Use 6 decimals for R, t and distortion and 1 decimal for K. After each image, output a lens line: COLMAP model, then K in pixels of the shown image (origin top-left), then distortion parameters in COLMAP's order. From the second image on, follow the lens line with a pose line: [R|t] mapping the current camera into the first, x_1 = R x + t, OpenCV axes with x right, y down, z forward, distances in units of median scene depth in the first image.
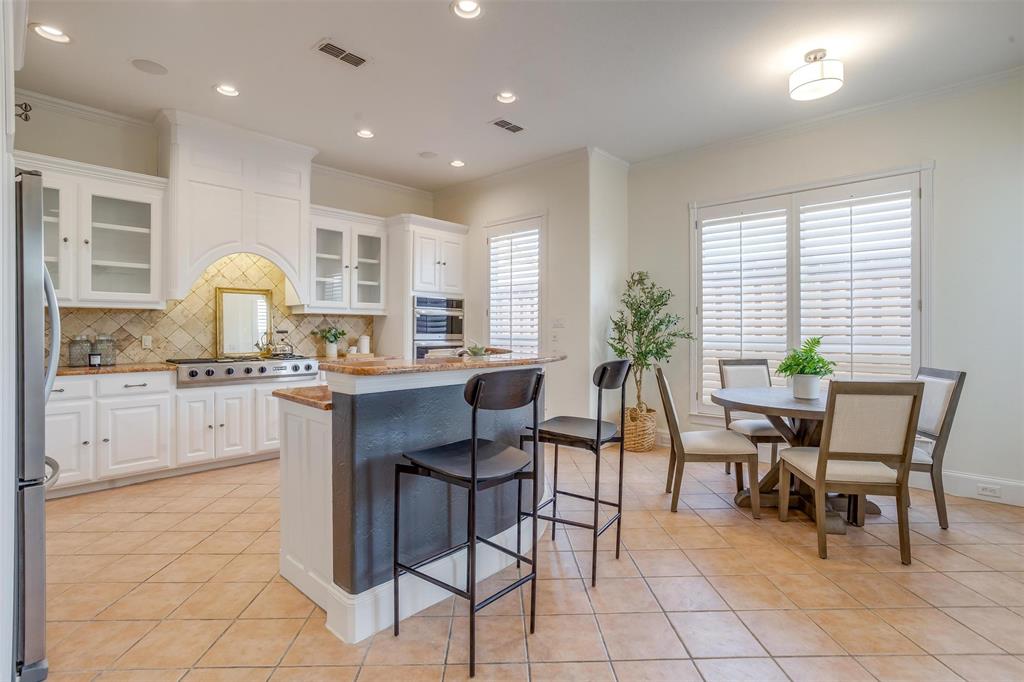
lens RADIAL K [[493.2, 0, 508.0], [0, 493.2, 329.0], [0, 0, 1]] dist [-0.024821, 0.016230]
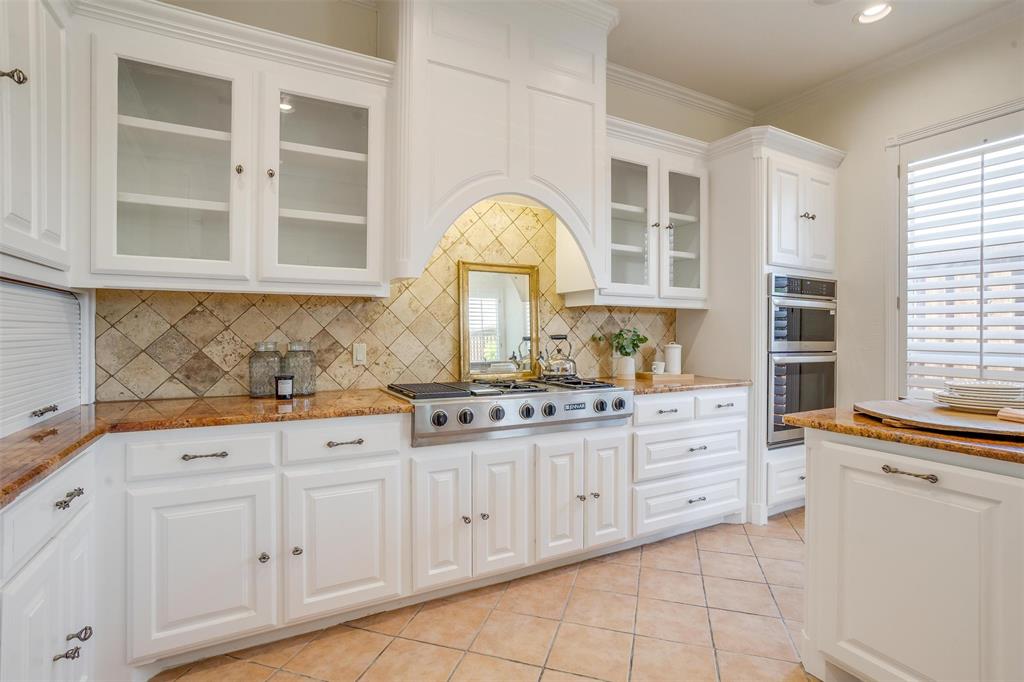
lens RADIAL K [[493.2, 0, 513.0], [0, 493.2, 330.4], [0, 0, 1]] dist [-0.024821, 0.016230]
pose [[0.952937, 0.003657, -0.303148, -0.365699], [-0.003207, 0.999993, 0.001980, -0.003450], [0.303153, -0.000914, 0.952942, 0.467750]]
